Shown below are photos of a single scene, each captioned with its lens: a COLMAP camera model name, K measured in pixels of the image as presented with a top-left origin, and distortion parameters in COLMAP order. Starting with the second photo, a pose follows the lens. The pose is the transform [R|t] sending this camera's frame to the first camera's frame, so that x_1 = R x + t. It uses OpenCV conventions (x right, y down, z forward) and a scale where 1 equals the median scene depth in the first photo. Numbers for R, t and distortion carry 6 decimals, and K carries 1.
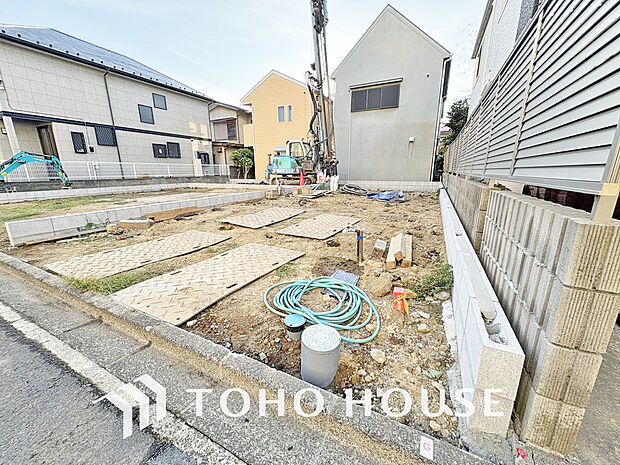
lens RADIAL K [[247.8, 0, 311.5], [0, 247.8, 232.8], [0, 0, 1]] dist [-0.004289, 0.000617]
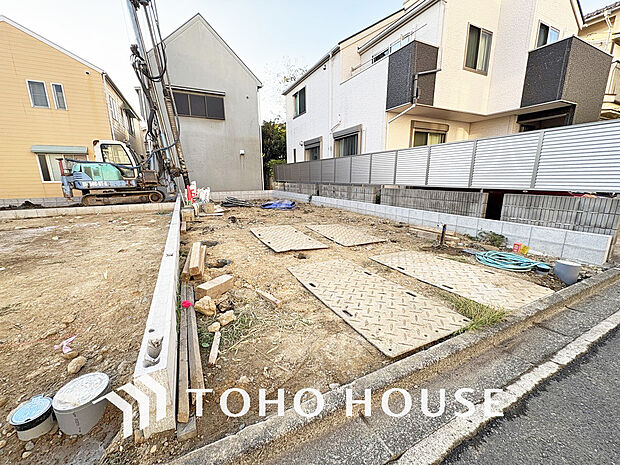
lens RADIAL K [[247.8, 0, 310.4], [0, 247.8, 231.9], [0, 0, 1]] dist [-0.004289, 0.000617]
pose [[0.602367, -0.171612, 0.779553, -0.320750], [0.199548, 0.977981, 0.061102, -0.047434], [-0.772874, 0.118752, 0.623348, 0.146005]]
